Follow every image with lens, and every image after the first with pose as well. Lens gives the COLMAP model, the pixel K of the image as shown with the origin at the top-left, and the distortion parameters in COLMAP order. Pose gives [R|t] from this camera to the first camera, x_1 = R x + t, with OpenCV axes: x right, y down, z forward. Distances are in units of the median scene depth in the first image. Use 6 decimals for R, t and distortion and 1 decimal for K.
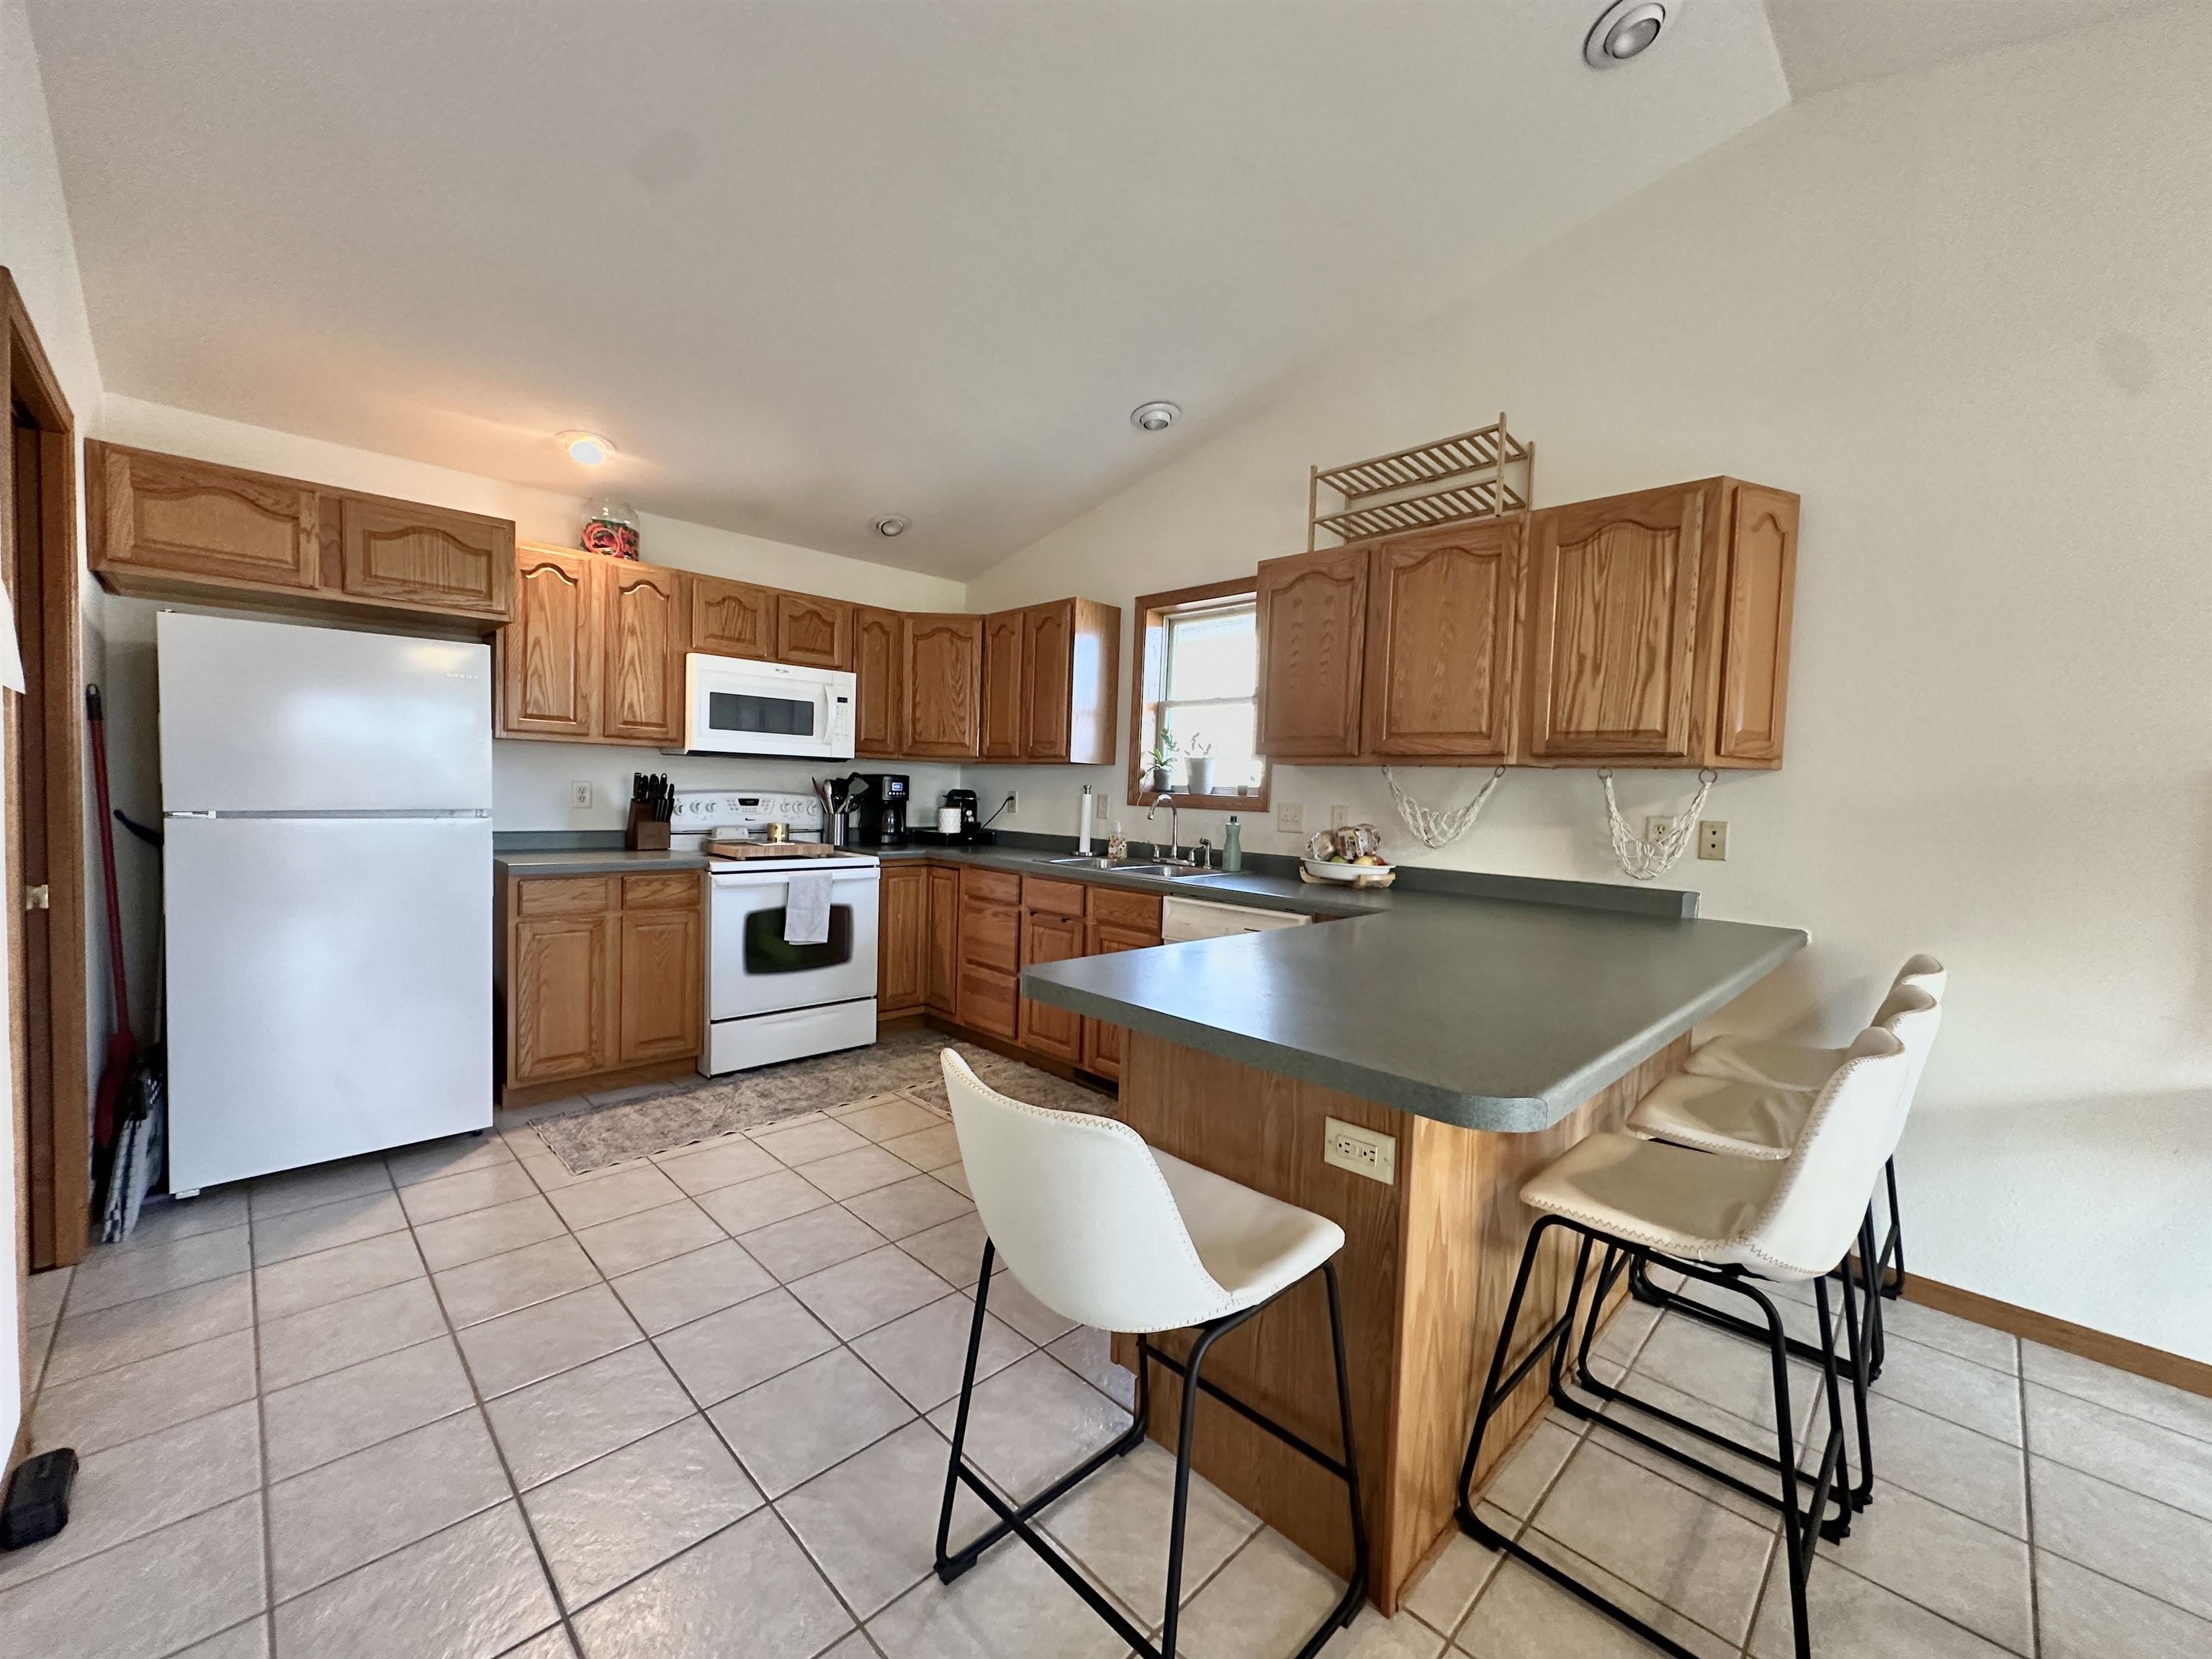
lens RADIAL K [[880.2, 0, 1105.9], [0, 880.2, 829.7], [0, 0, 1]] dist [-0.003681, 0.001105]
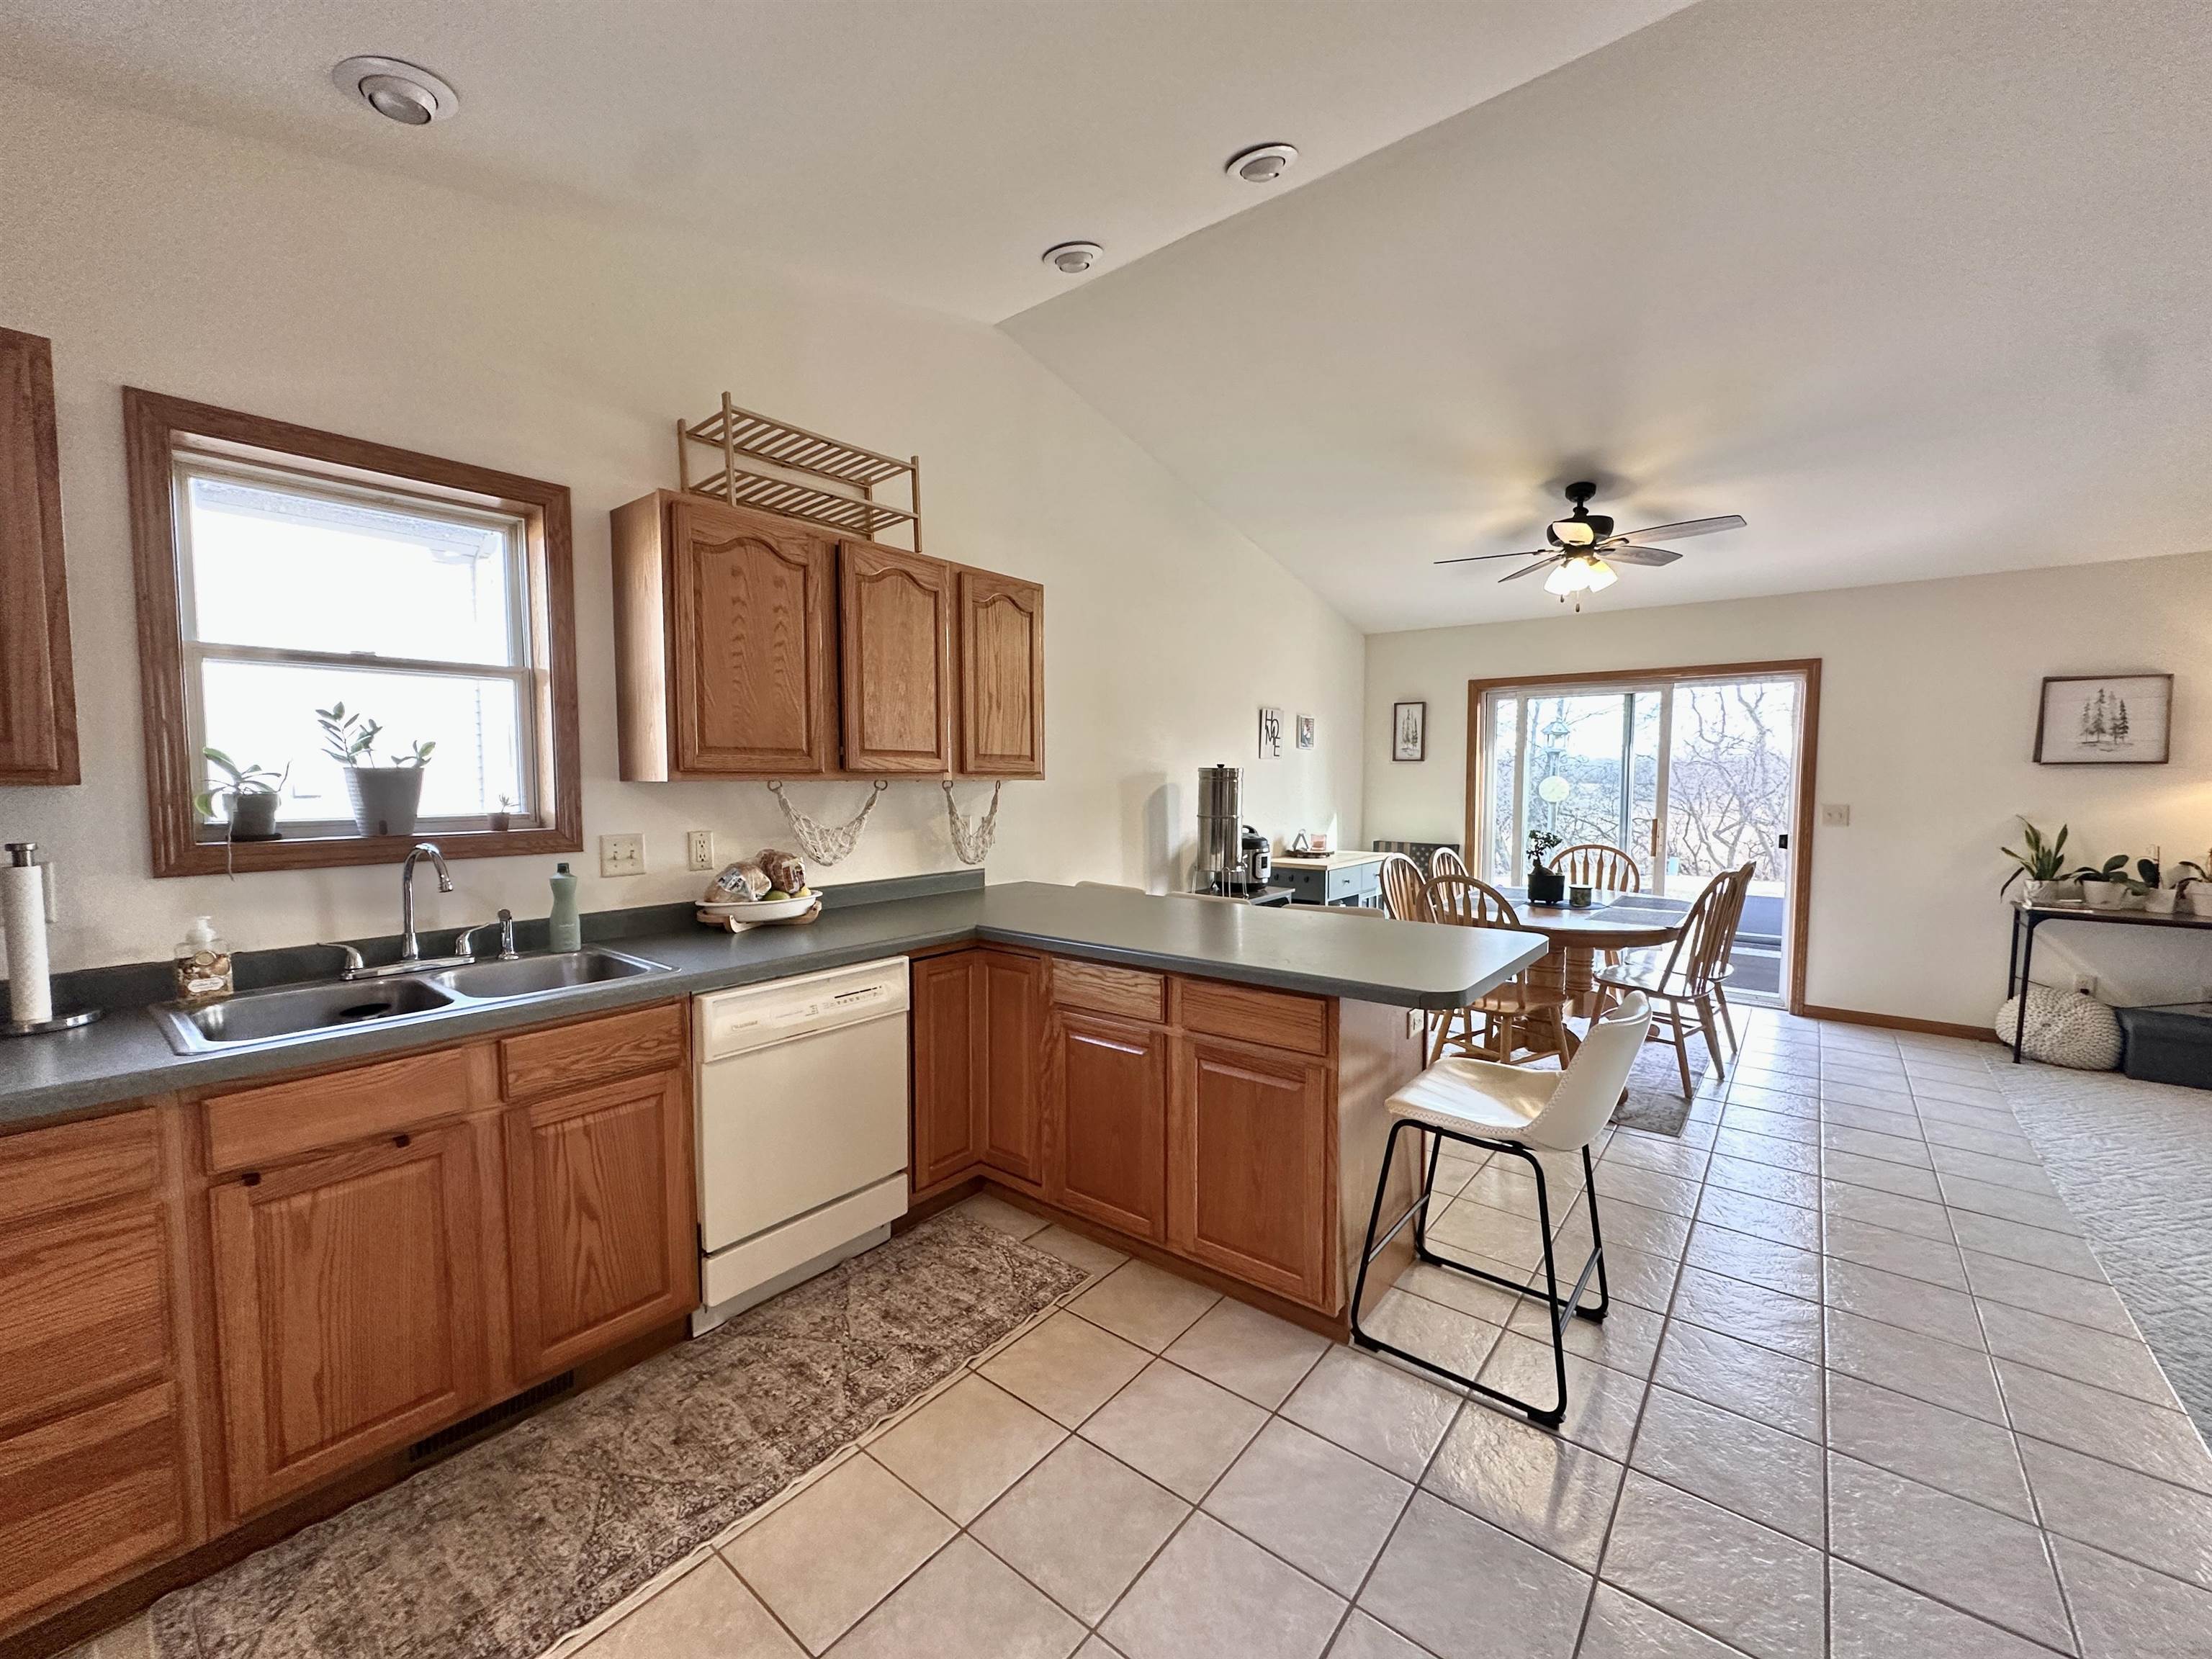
lens RADIAL K [[880.2, 0, 1105.6], [0, 880.2, 827.5], [0, 0, 1]] dist [-0.003681, 0.001105]
pose [[-0.108396, -0.091220, 0.989914, -0.512214], [0.045877, 0.994261, 0.096644, -0.083524], [-0.993049, 0.055890, -0.103589, 0.670282]]
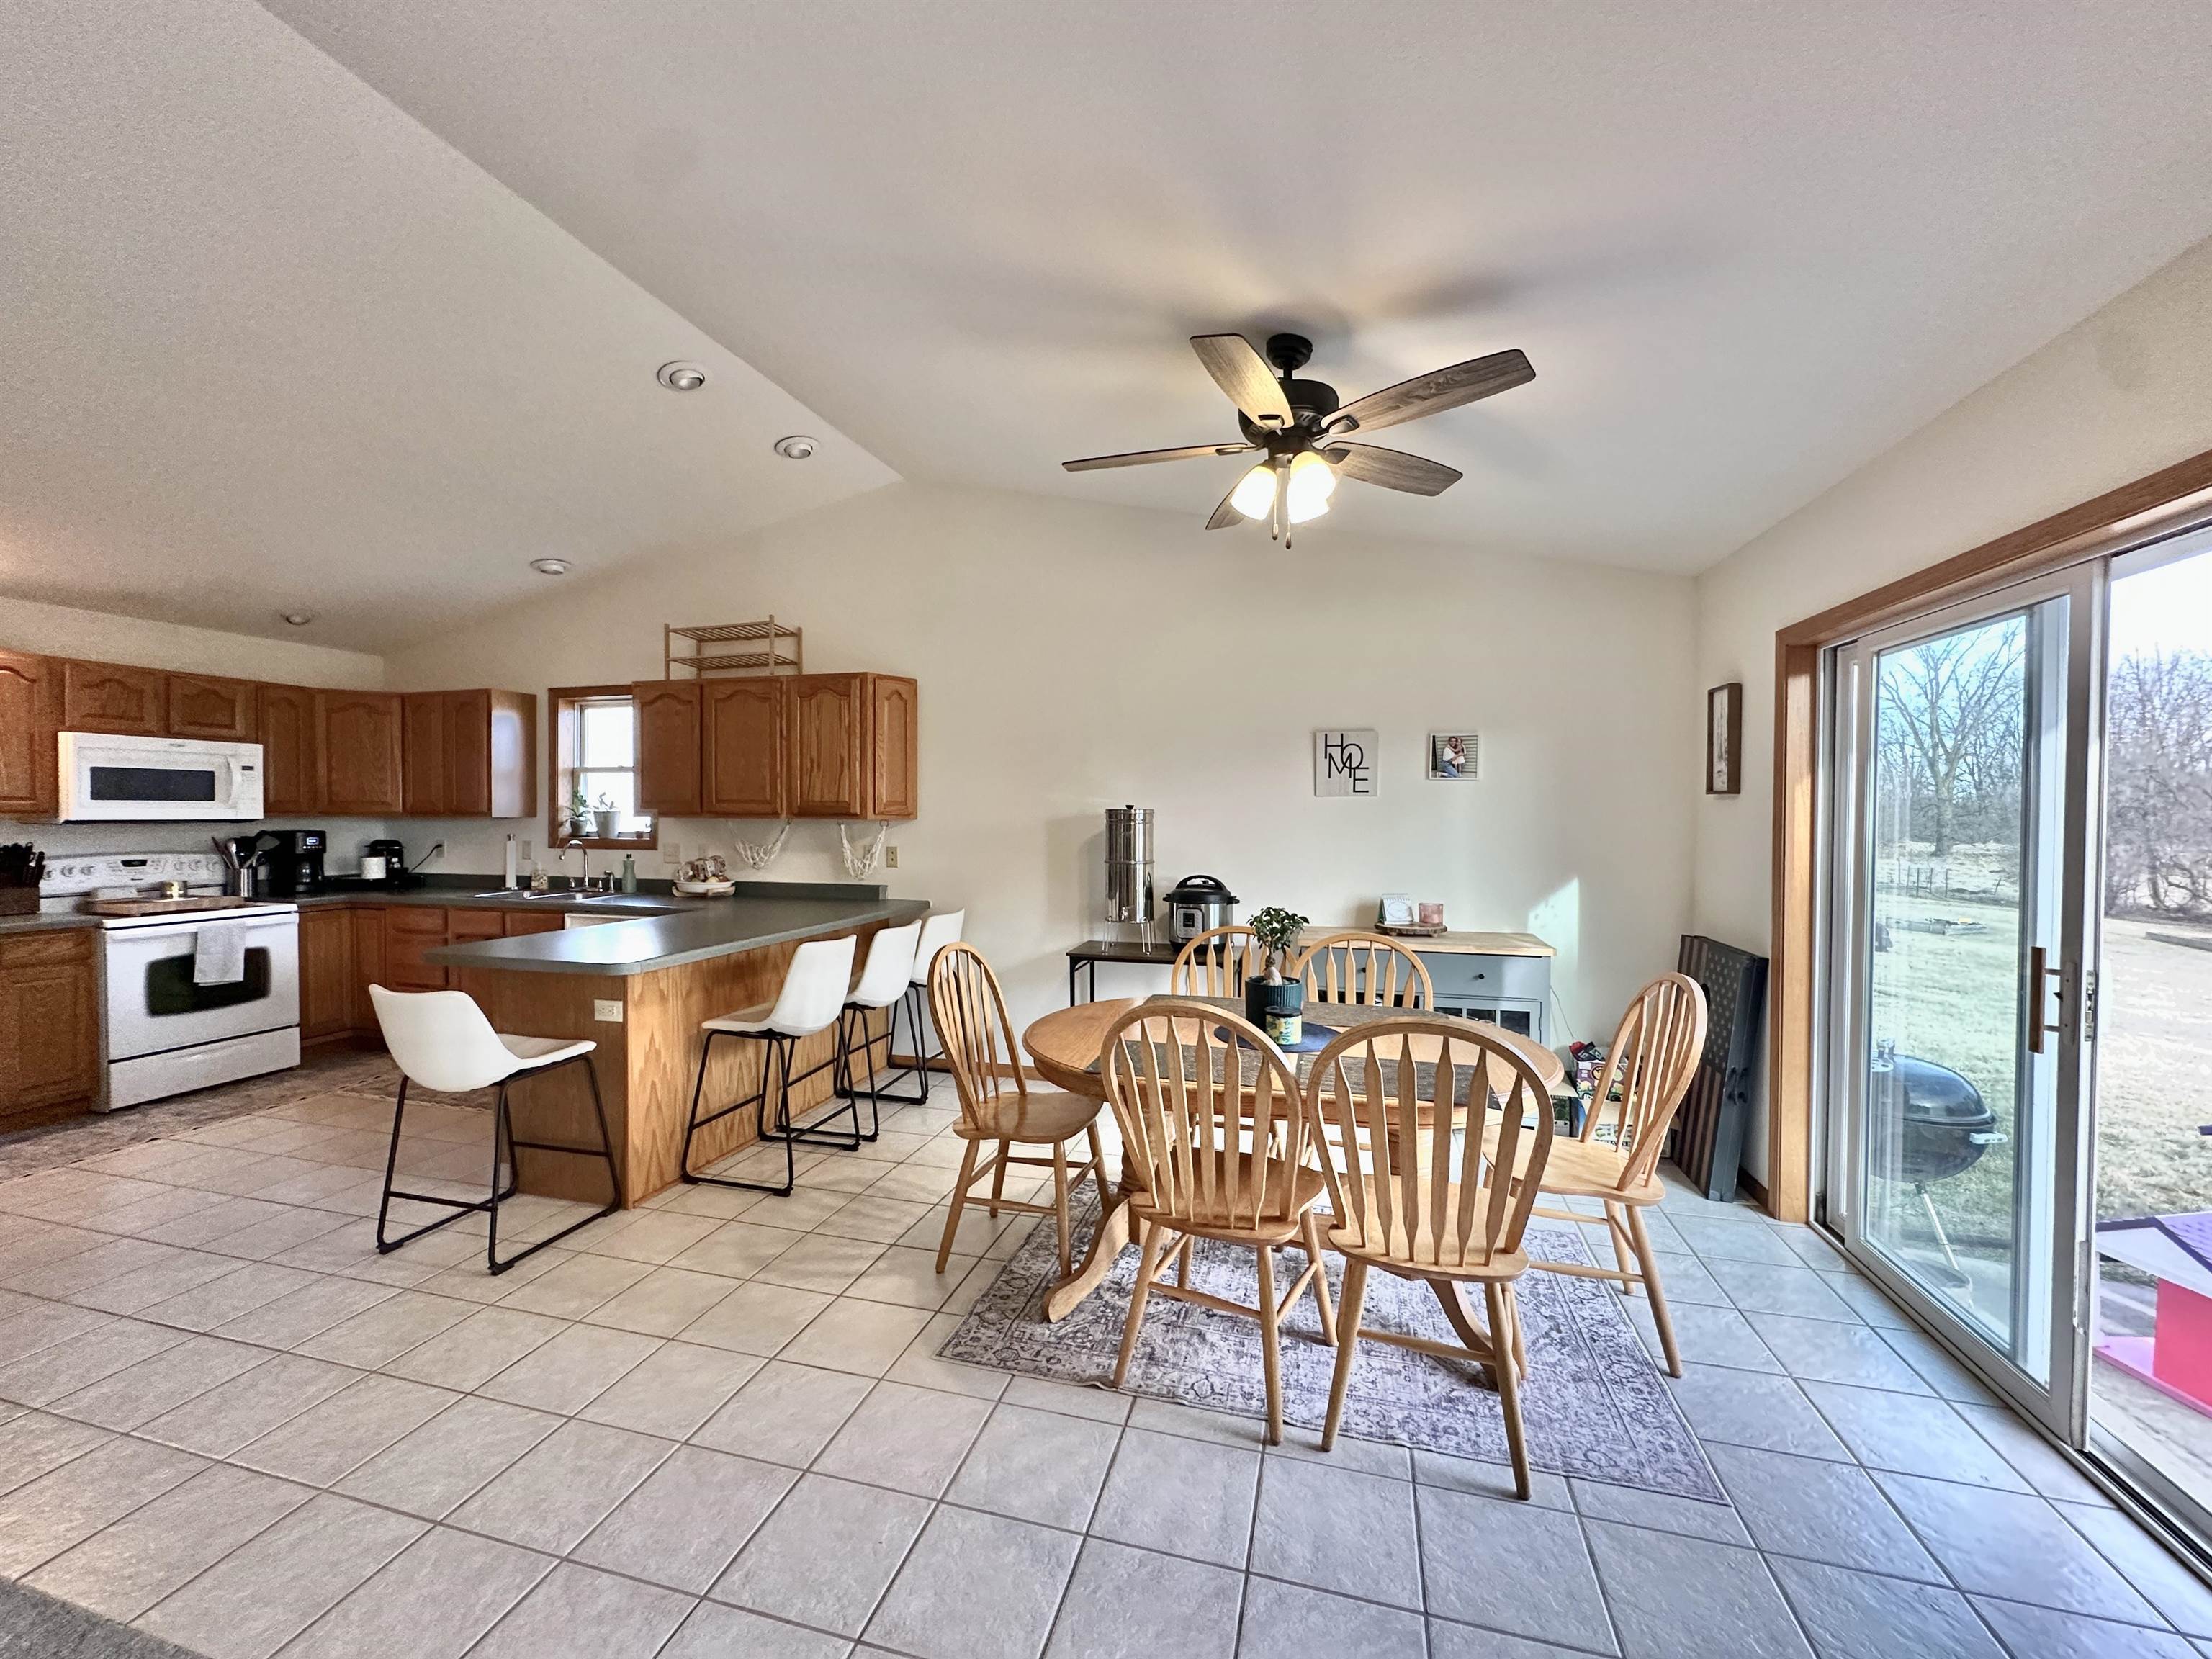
lens RADIAL K [[880.2, 0, 1105.7], [0, 880.2, 827.5], [0, 0, 1]] dist [-0.003681, 0.001105]
pose [[0.868087, -0.039437, 0.494843, 0.111357], [0.049854, 0.998726, -0.007862, -0.008519], [-0.493902, 0.031495, 0.868947, -0.602124]]
